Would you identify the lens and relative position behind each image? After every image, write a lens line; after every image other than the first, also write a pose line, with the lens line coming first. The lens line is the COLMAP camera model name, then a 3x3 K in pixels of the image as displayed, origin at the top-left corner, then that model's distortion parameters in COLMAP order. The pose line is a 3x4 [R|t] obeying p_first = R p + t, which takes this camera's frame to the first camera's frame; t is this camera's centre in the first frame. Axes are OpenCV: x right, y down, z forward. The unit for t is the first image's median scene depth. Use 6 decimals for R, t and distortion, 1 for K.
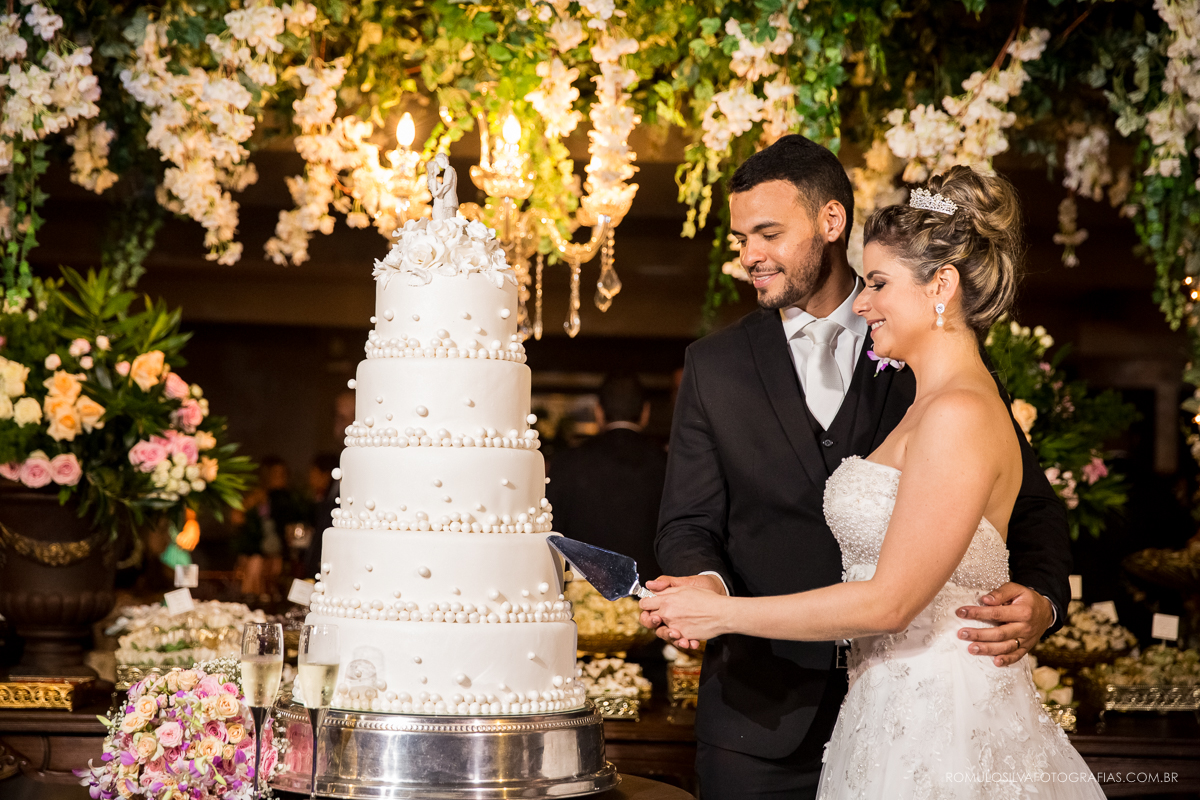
lens RADIAL K [[2112.9, 0, 599.8], [0, 2112.9, 399.5], [0, 0, 1]] dist [0.038572, 0.000000]
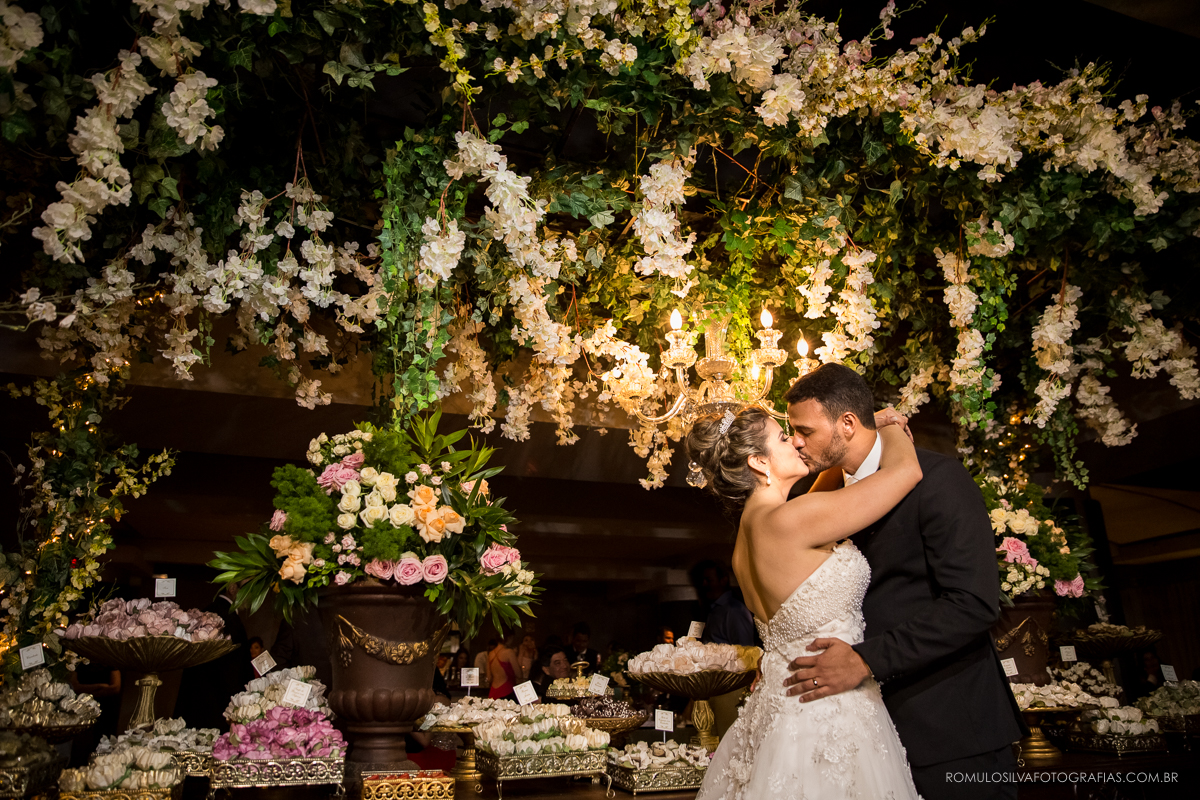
lens RADIAL K [[837.2, 0, 600.4], [0, 837.2, 401.4], [0, 0, 1]] dist [-0.072413, -0.001379]
pose [[0.953021, 0.060295, 0.296844, -0.302245], [0.019318, 0.965894, -0.258216, 0.061791], [-0.302289, 0.251819, 0.919352, 0.557068]]
